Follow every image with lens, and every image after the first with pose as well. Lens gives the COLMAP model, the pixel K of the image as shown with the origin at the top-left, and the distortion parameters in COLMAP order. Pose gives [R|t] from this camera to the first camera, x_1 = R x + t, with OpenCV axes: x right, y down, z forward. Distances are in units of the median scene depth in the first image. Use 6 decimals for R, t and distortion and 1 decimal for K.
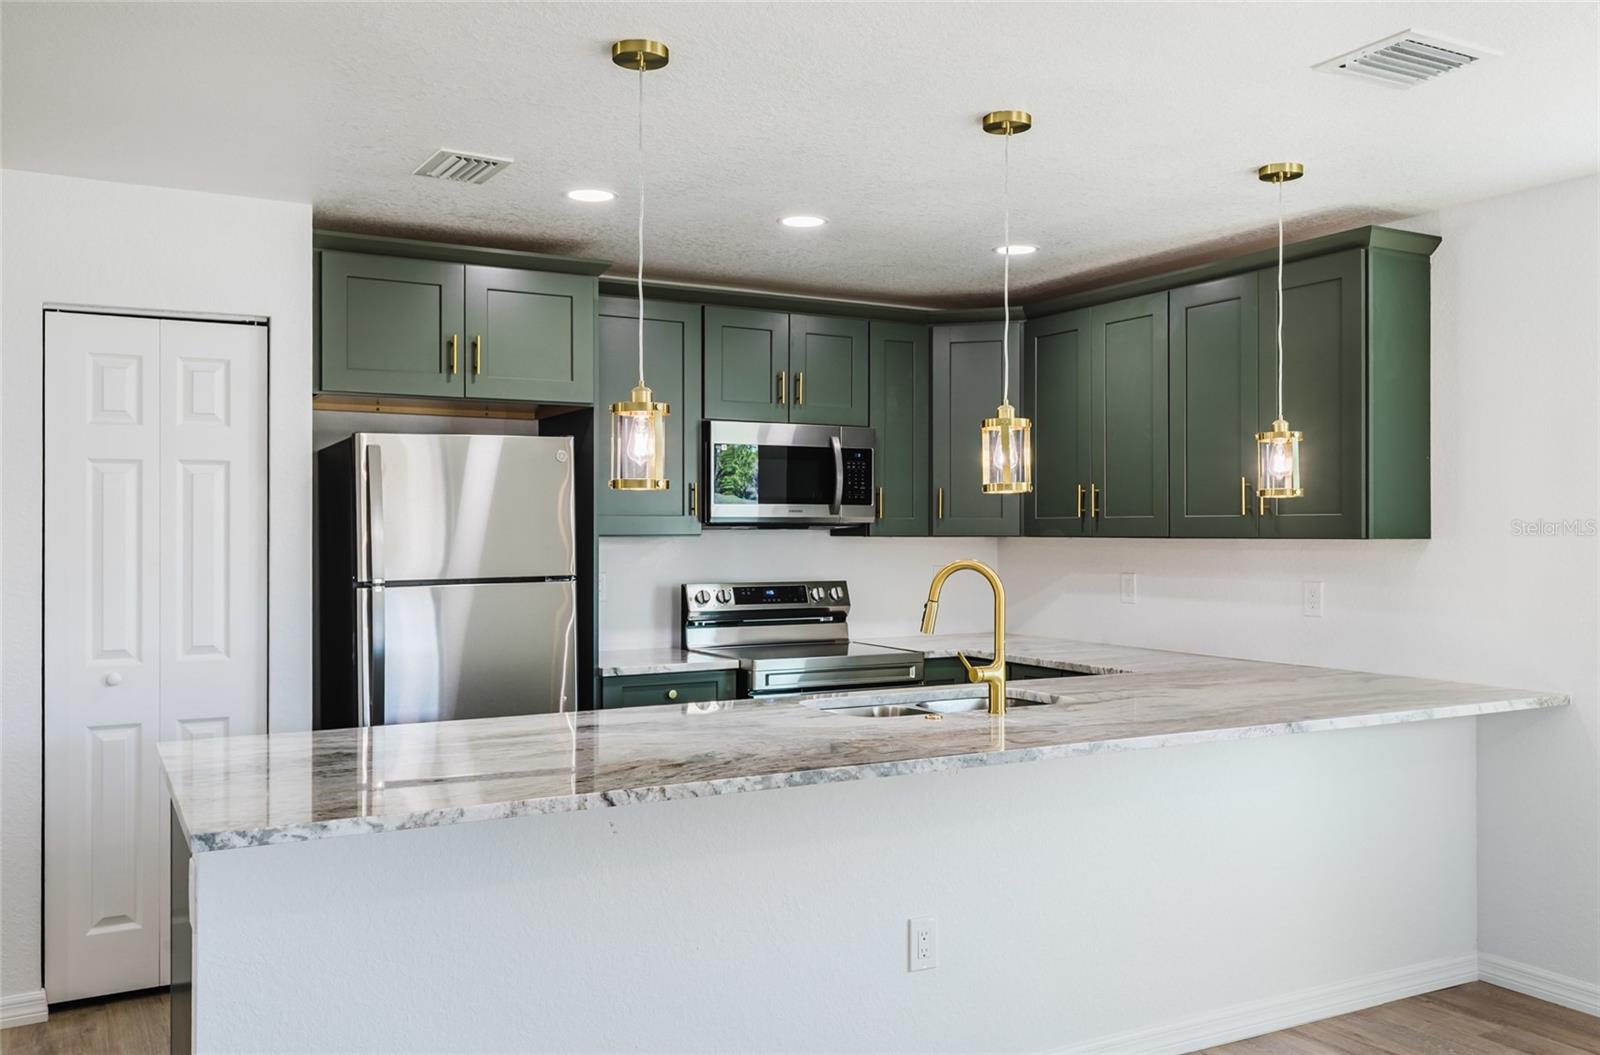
lens RADIAL K [[1321.6, 0, 798.6], [0, 1321.6, 537.8], [0, 0, 1]] dist [0.018181, -0.003113]
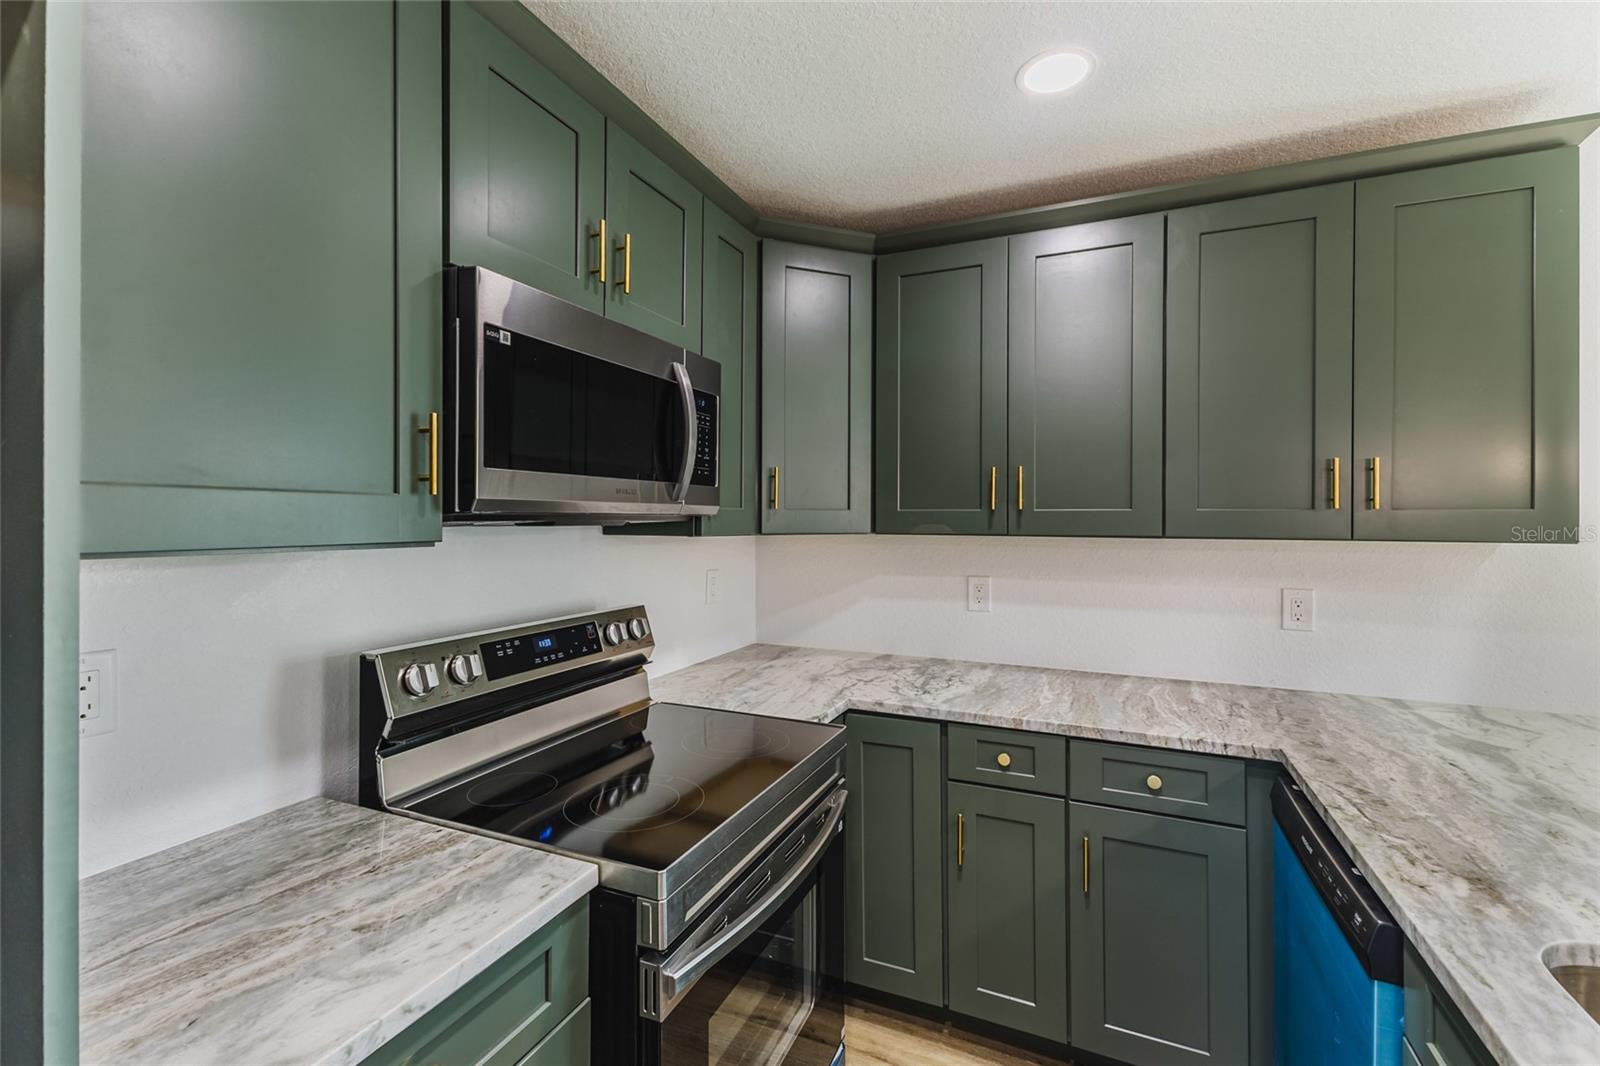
lens RADIAL K [[686.6, 0, 803.8], [0, 686.6, 521.0], [0, 0, 1]] dist [0.009442, 0.000255]
pose [[0.796513, 0.001864, 0.604619, -0.120111], [-0.000124, 0.999996, -0.002920, -0.008403], [-0.604622, 0.002251, 0.796510, 0.803705]]
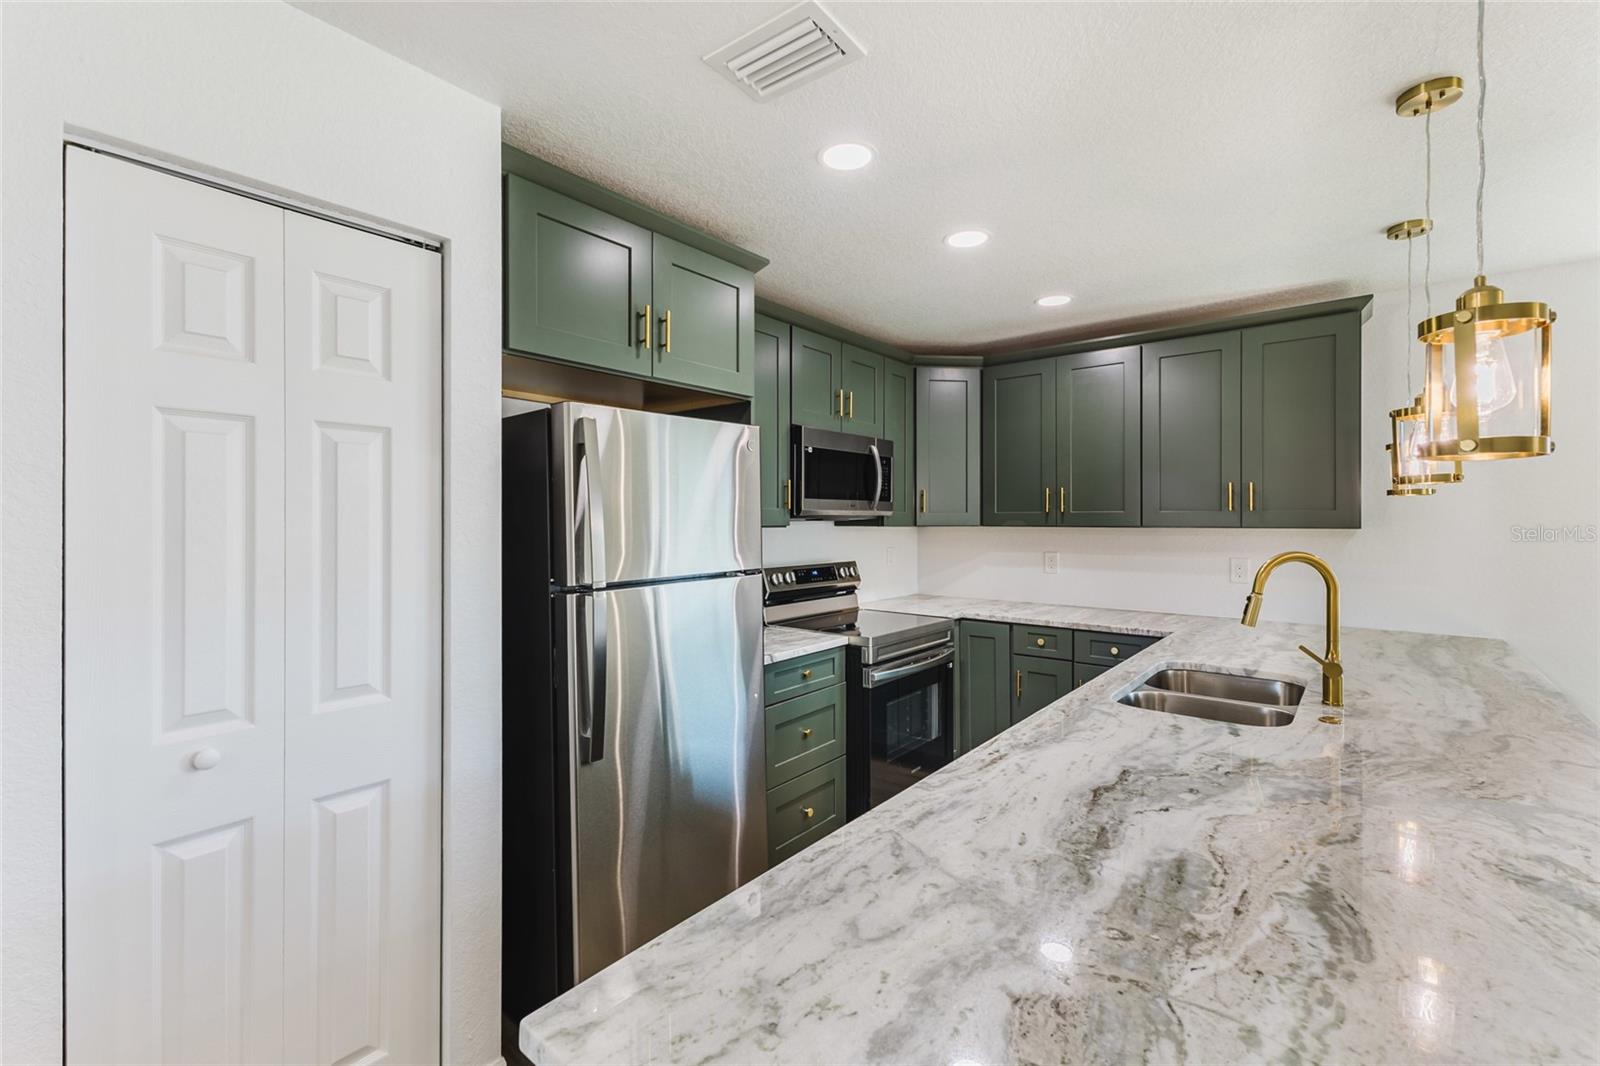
lens RADIAL K [[686.6, 0, 801.1], [0, 686.6, 522.1], [0, 0, 1]] dist [0.009442, 0.000255]
pose [[0.929129, -0.000087, 0.369755, -0.299821], [0.001197, 0.999995, -0.002775, -0.003880], [-0.369753, 0.003021, 0.929125, 0.471631]]
